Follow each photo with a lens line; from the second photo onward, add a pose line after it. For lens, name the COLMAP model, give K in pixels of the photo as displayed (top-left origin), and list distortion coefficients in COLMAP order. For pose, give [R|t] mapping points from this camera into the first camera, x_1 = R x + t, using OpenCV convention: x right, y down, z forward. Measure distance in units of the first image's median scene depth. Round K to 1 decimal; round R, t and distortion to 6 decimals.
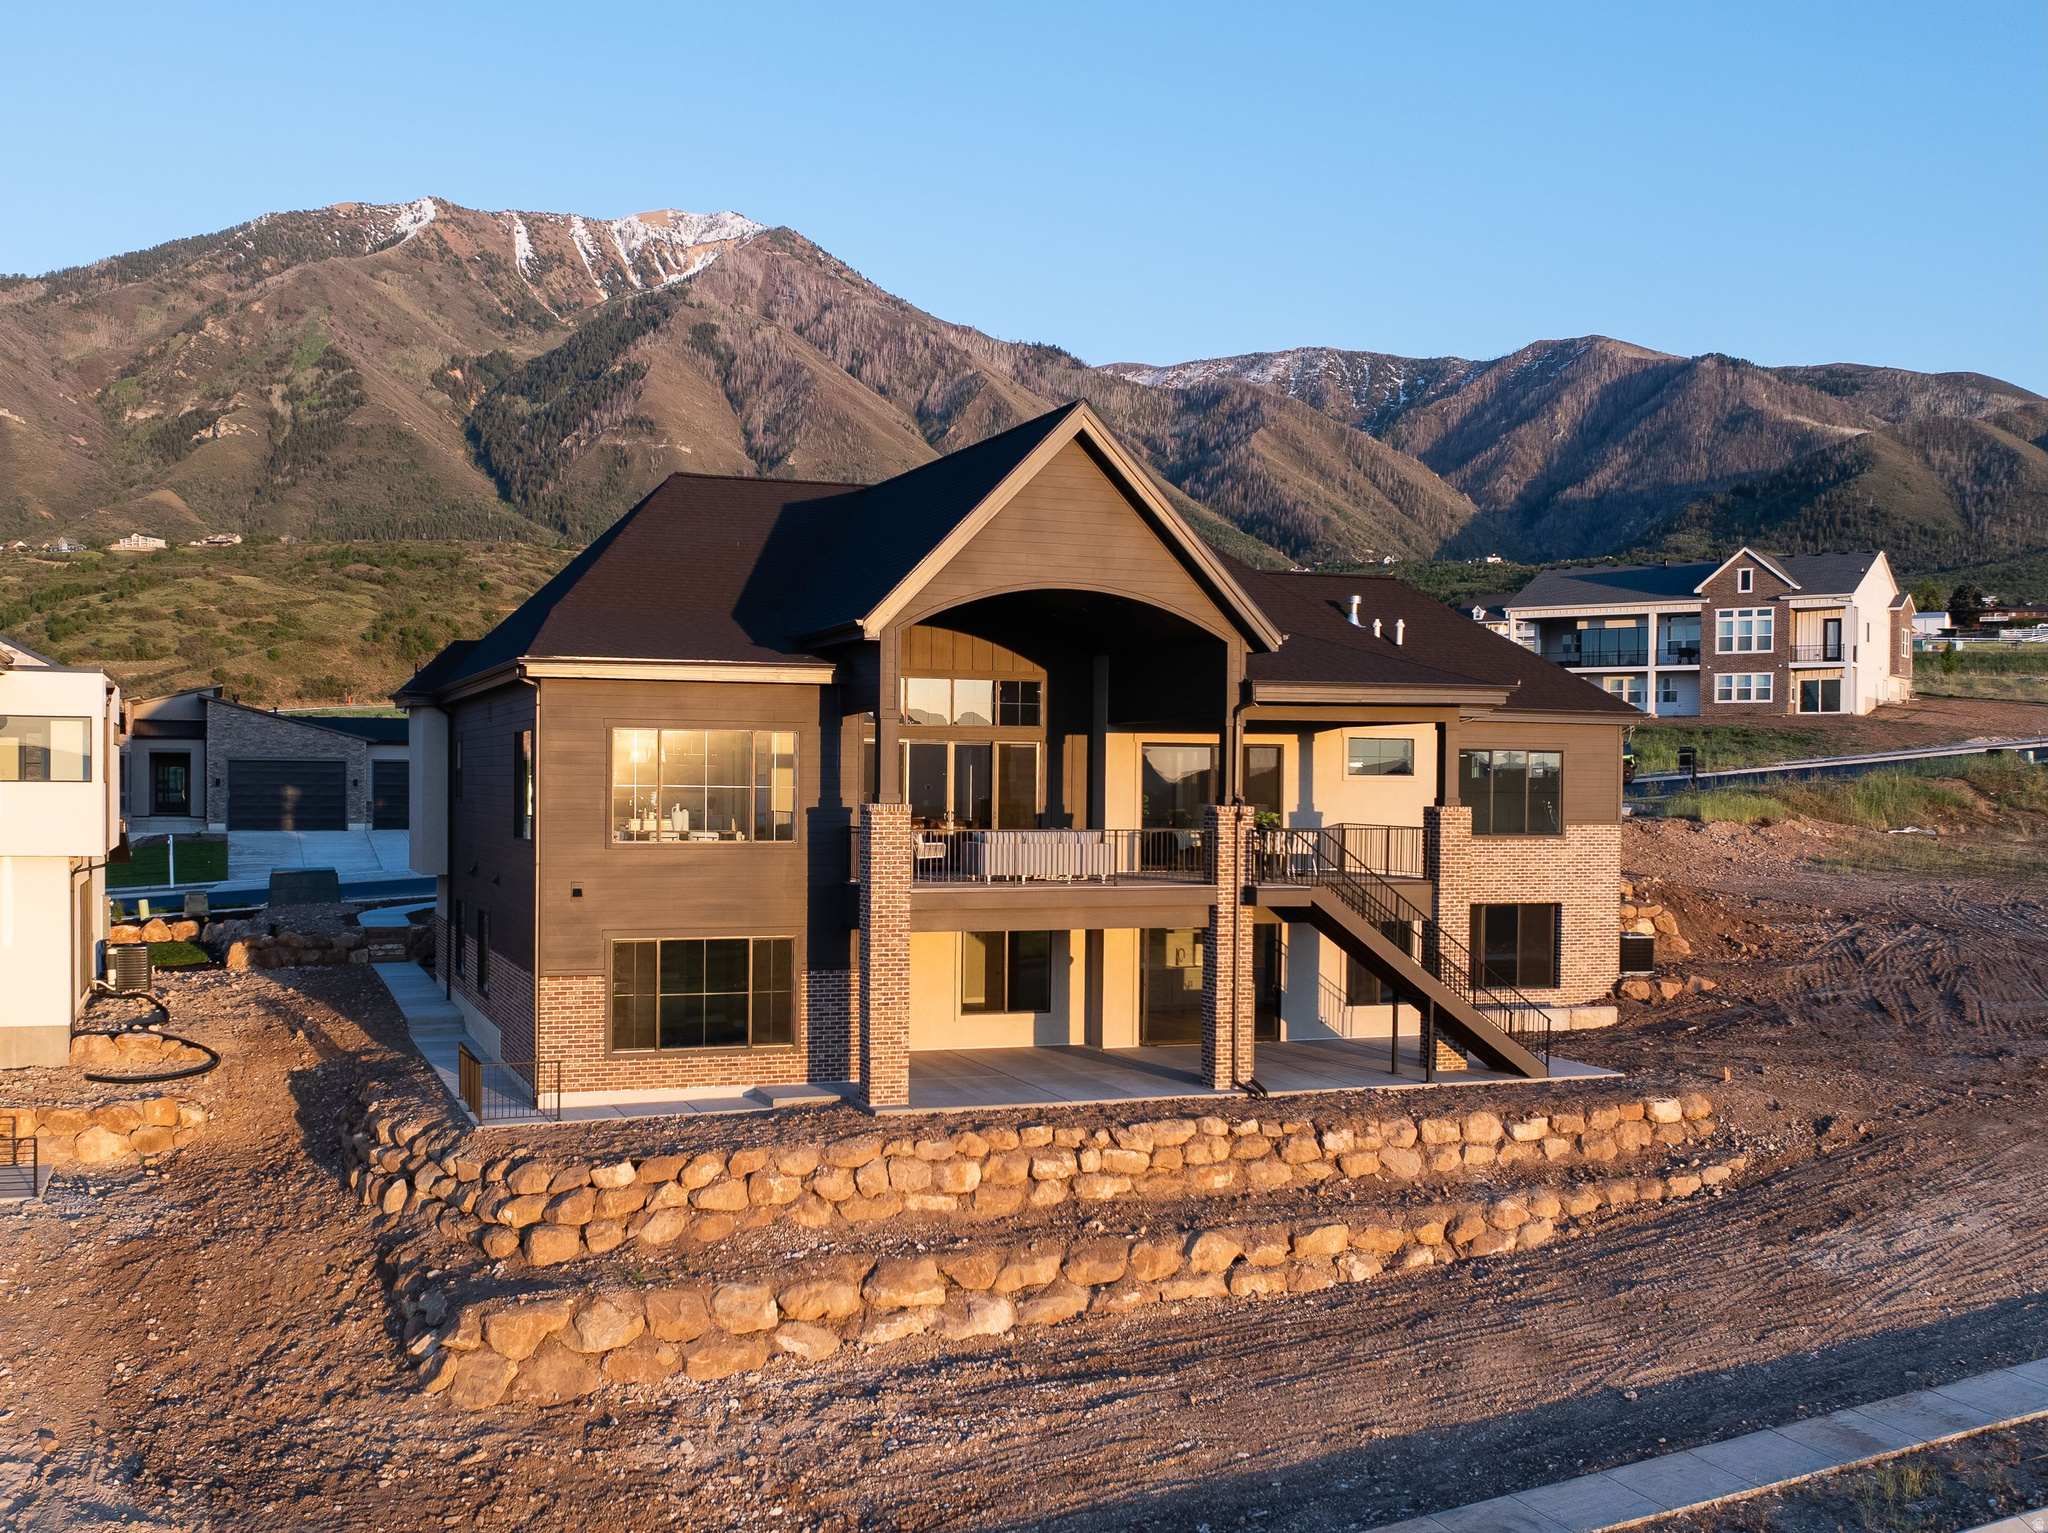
lens RADIAL K [[2013.3, 0, 925.3], [0, 2013.3, 823.9], [0, 0, 1]] dist [-0.032622, -0.023733]
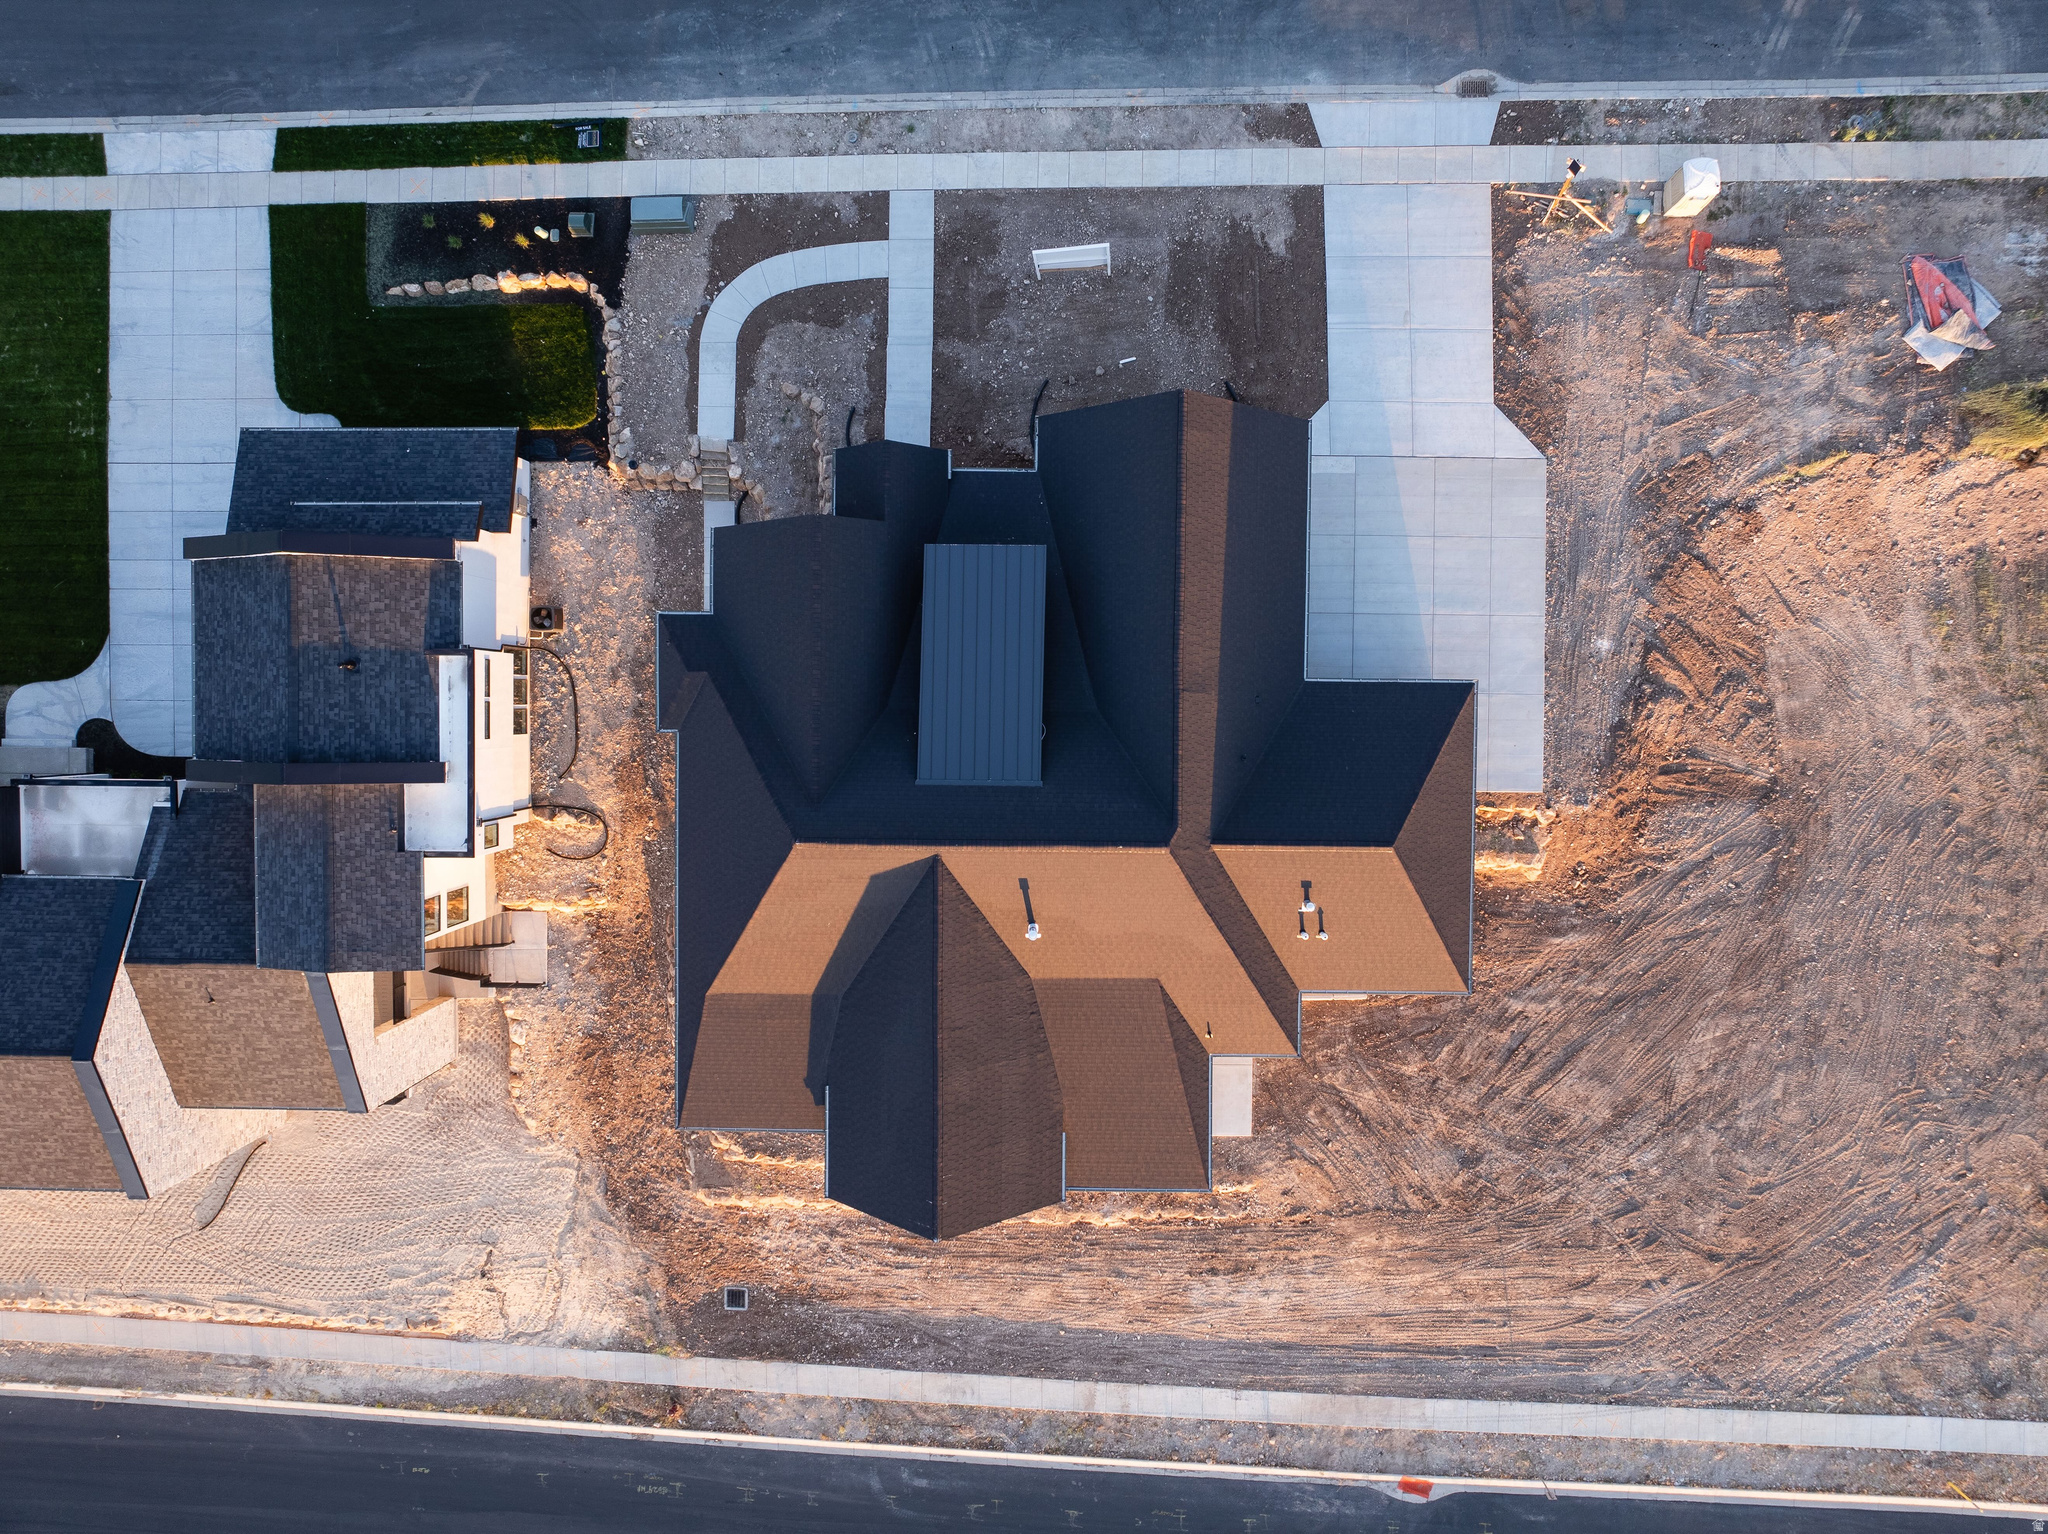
lens RADIAL K [[1451.8, 0, 1024.0], [0, 1451.8, 767.0], [0, 0, 1]] dist [-0.061710, 0.046410]
pose [[0.937939, 0.346708, -0.008015, 0.015048], [0.014482, -0.016066, 0.999766, -1.526066], [0.346498, -0.937835, -0.020089, 1.479956]]
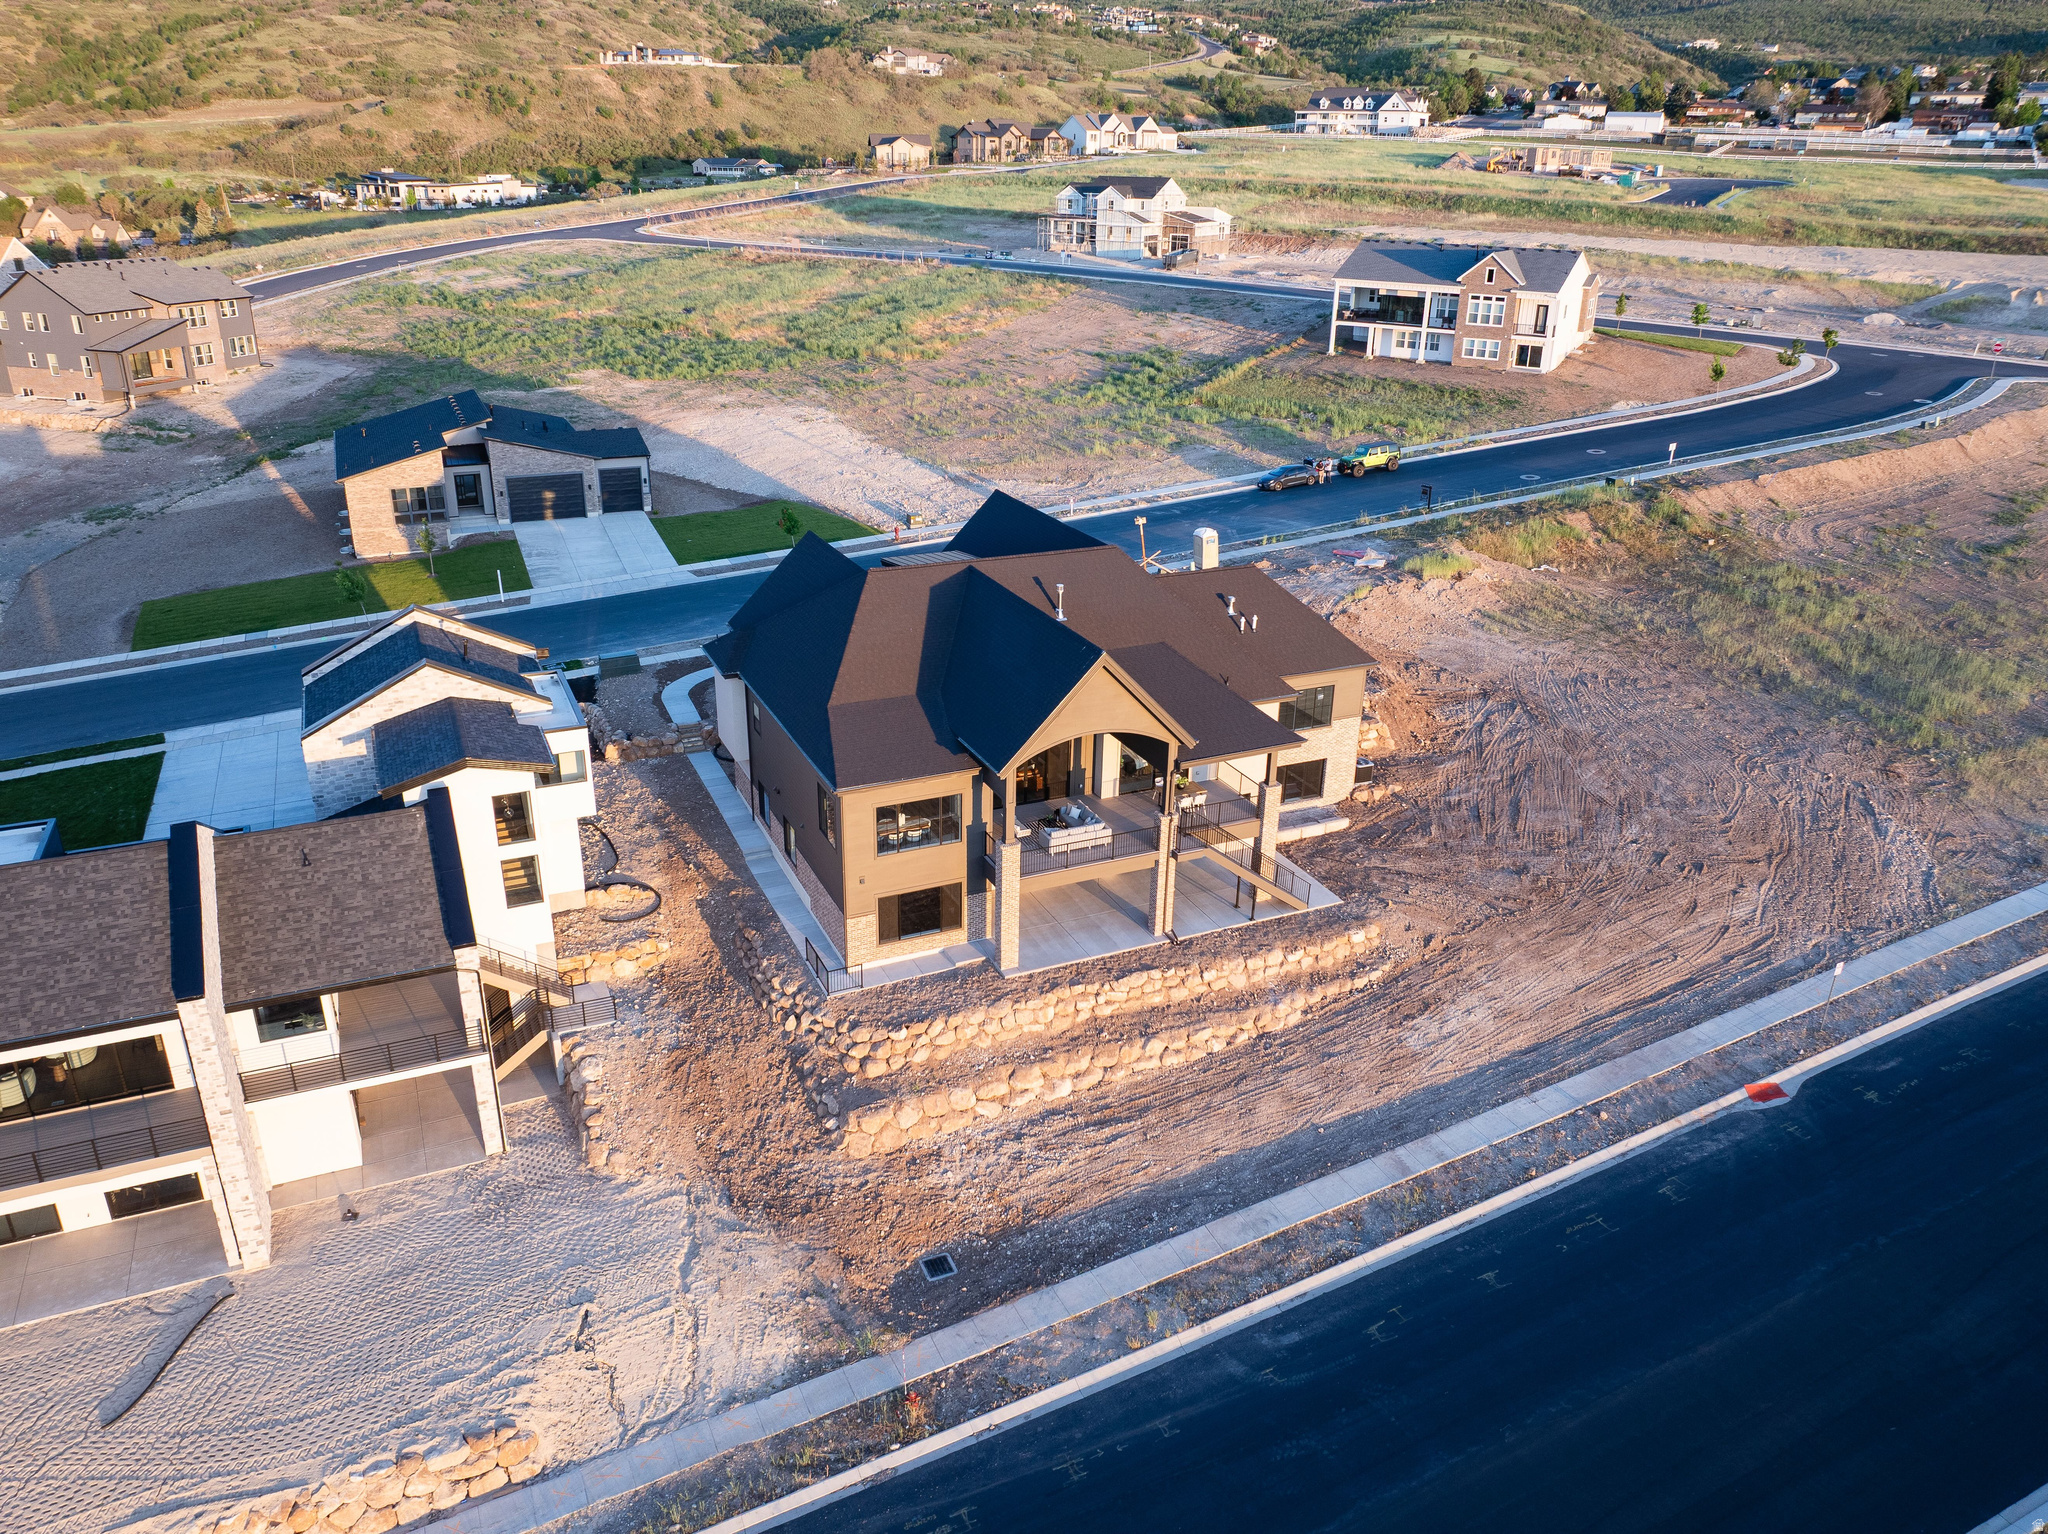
lens RADIAL K [[1455.6, 0, 1028.8], [0, 1455.6, 760.7], [0, 0, 1]] dist [-0.034328, 0.008013]
pose [[0.996252, -0.024820, 0.082859, -0.123708], [-0.007431, 0.929847, 0.367872, -0.659397], [-0.086177, -0.367109, 0.926177, -0.394653]]
